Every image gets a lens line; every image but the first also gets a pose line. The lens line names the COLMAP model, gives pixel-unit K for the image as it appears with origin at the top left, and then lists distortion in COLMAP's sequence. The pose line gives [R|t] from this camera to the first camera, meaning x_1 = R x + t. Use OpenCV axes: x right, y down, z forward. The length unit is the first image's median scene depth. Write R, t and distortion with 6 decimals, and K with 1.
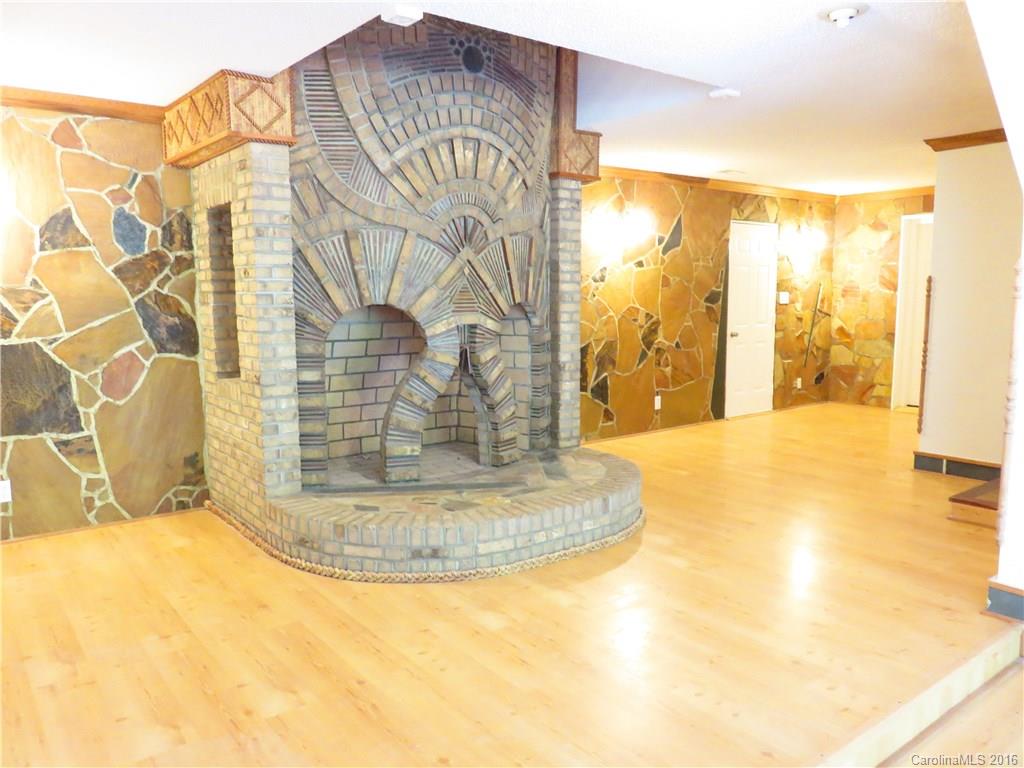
lens RADIAL K [[766.8, 0, 512.9], [0, 766.8, 384.9], [0, 0, 1]] dist [-0.007417, 0.005345]
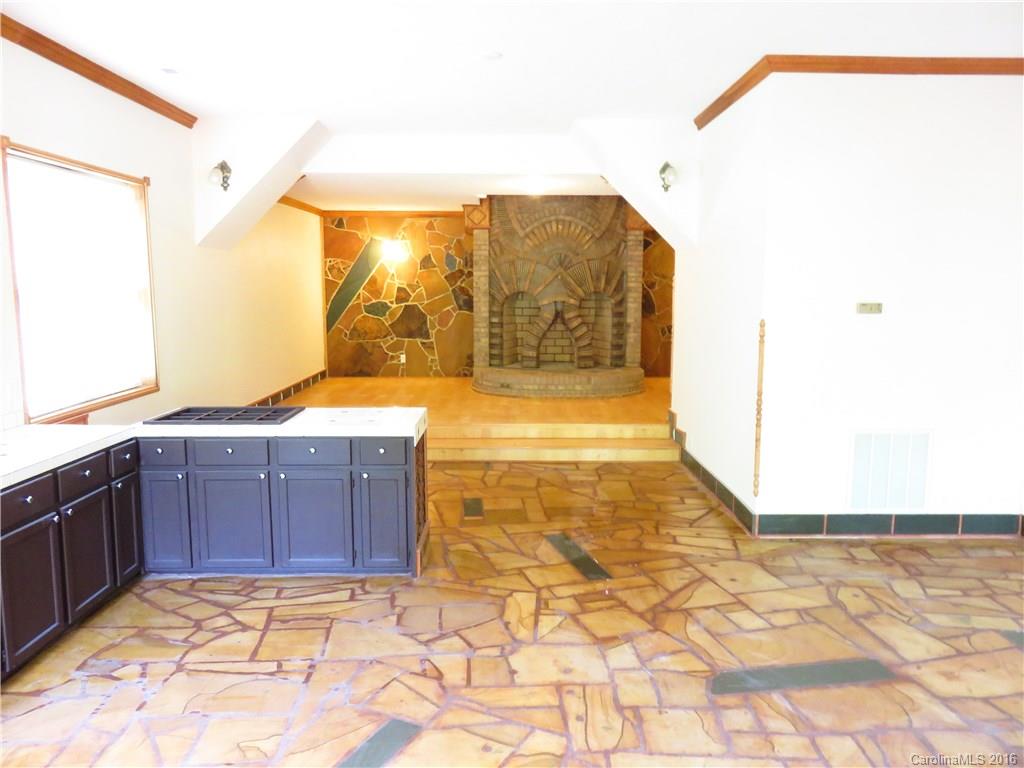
lens RADIAL K [[766.8, 0, 512.3], [0, 766.8, 383.4], [0, 0, 1]] dist [-0.007417, 0.005345]
pose [[0.796971, 0.083469, -0.598222, 1.262308], [-0.078841, 0.996308, 0.033979, 0.102270], [0.598850, 0.020084, 0.800609, -0.932827]]
